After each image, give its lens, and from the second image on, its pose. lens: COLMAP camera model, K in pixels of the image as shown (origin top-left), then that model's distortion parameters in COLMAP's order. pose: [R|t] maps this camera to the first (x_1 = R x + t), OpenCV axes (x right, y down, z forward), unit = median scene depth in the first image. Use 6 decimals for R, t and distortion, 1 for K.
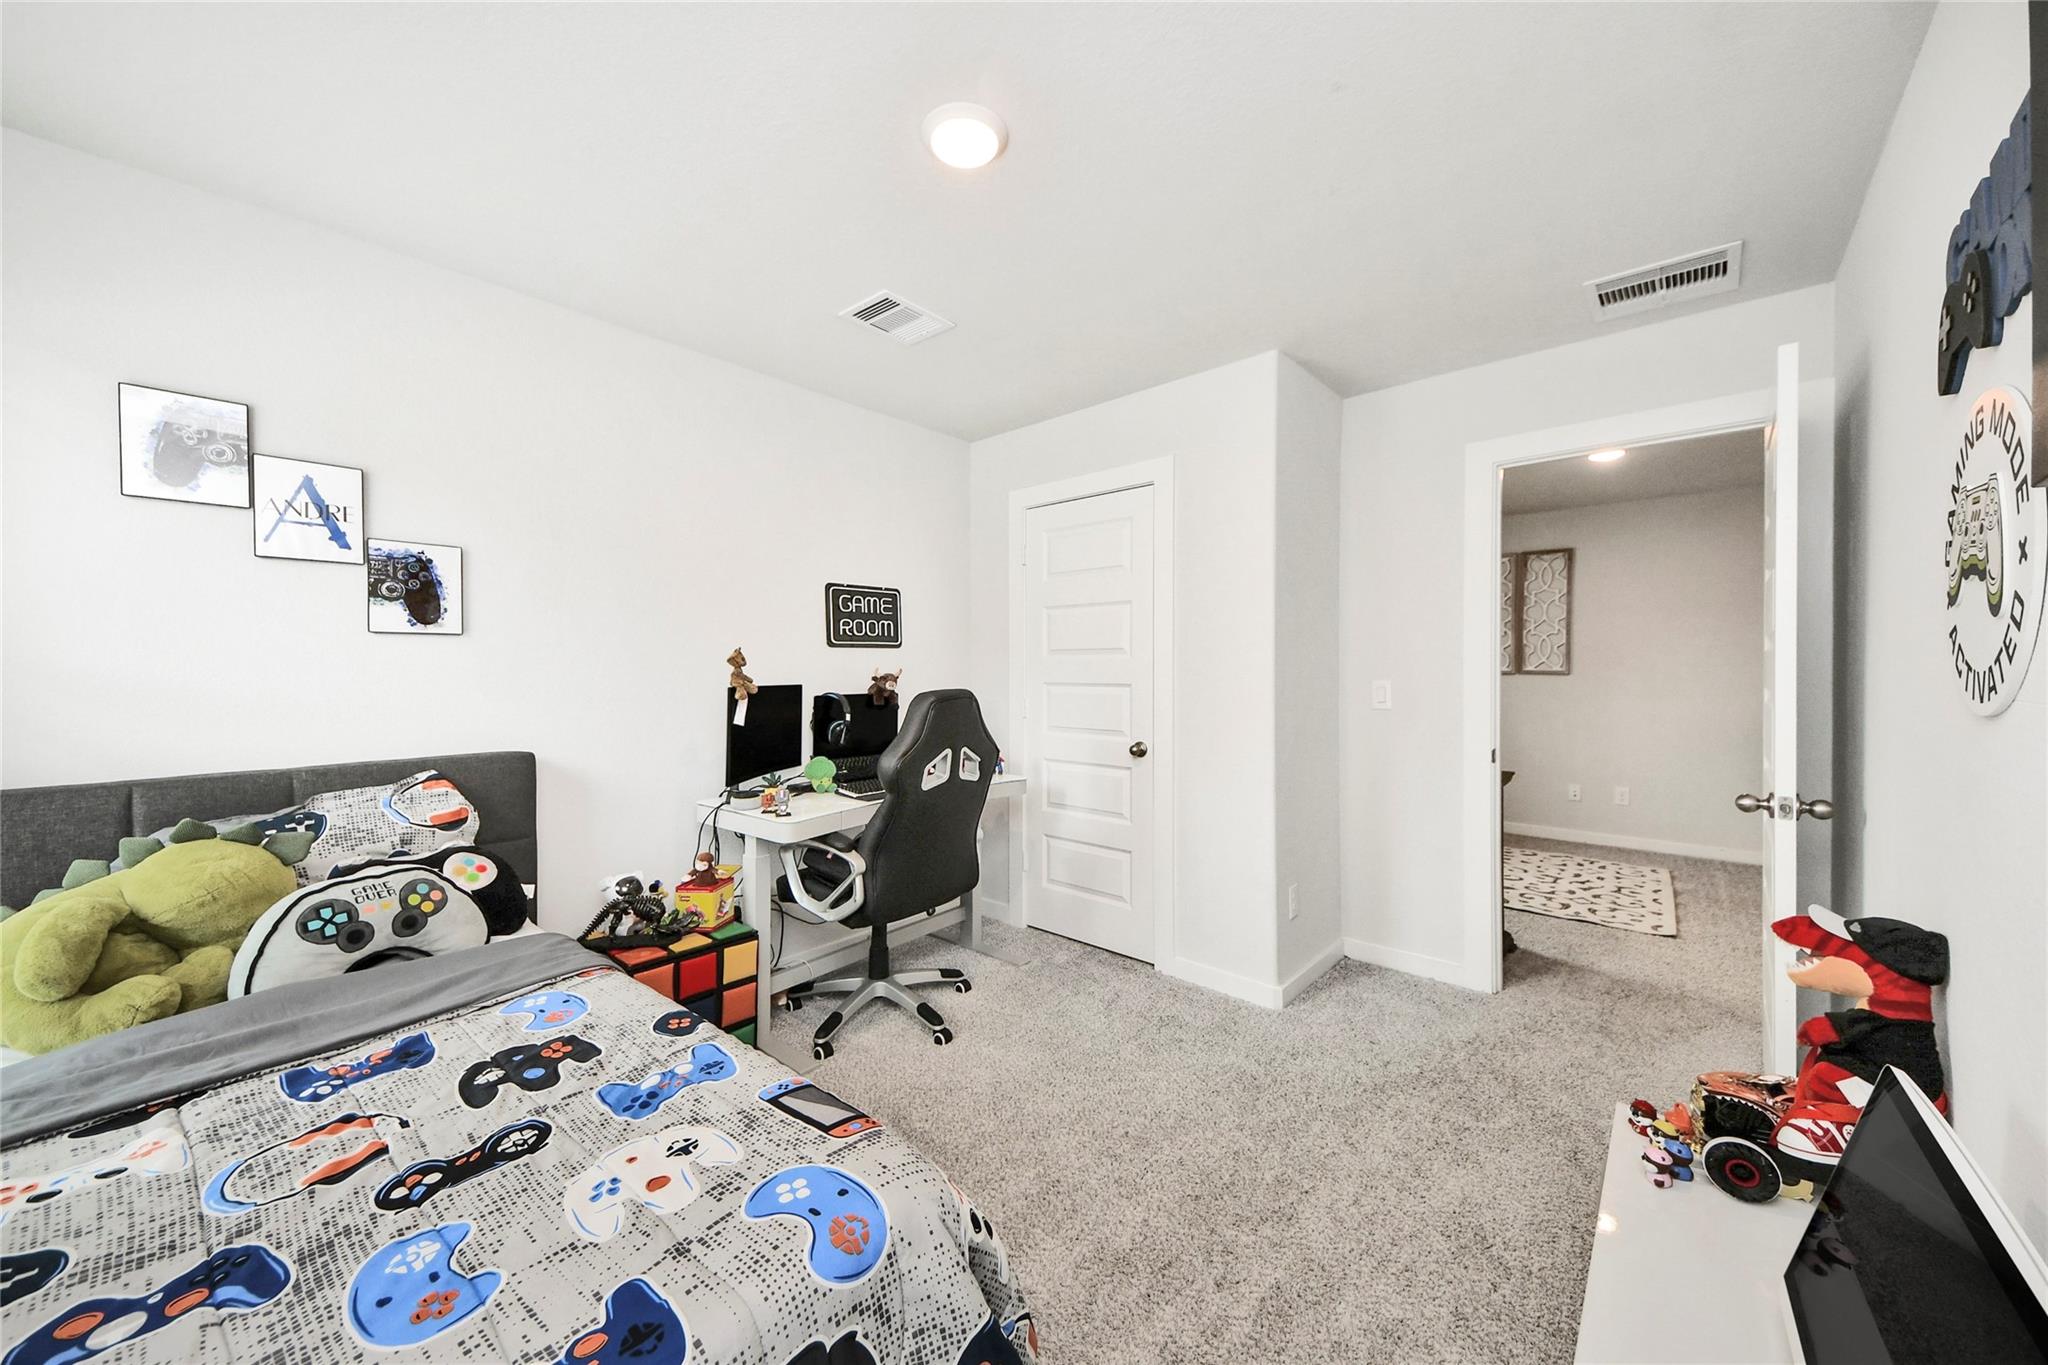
lens RADIAL K [[735.5, 0, 1027.1], [0, 735.5, 678.8], [0, 0, 1]] dist [0.073732, -0.023750]
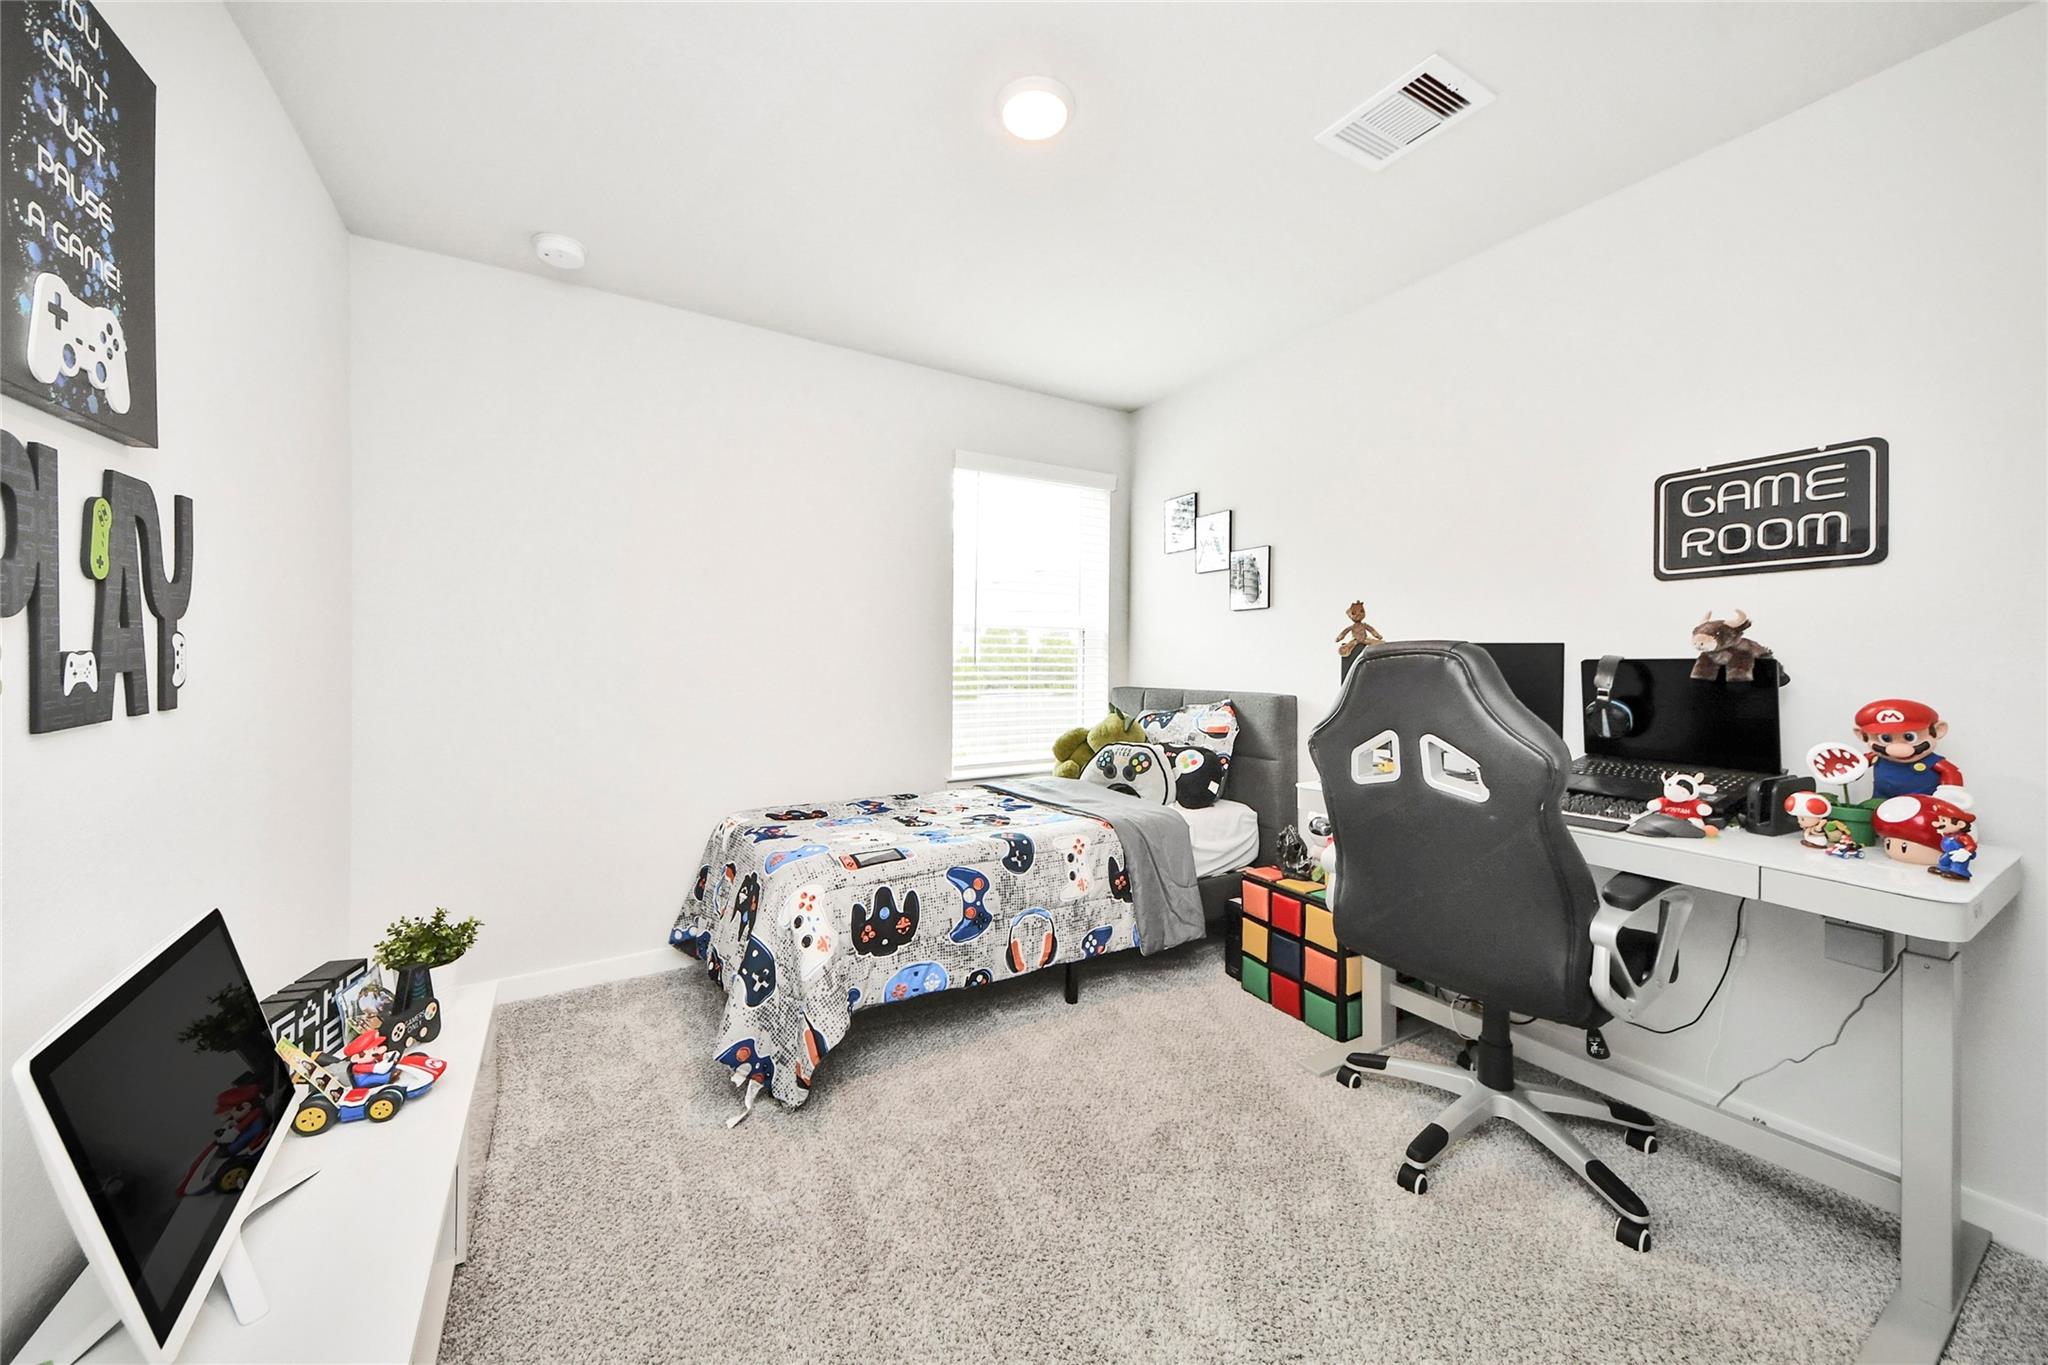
lens RADIAL K [[735.5, 0, 1027.1], [0, 735.5, 678.8], [0, 0, 1]] dist [0.073732, -0.023750]
pose [[-0.290937, 0.027822, -0.956338, 0.483357], [-0.016811, 0.999274, 0.034186, 0.023911], [0.956595, 0.026023, -0.290258, 0.685238]]
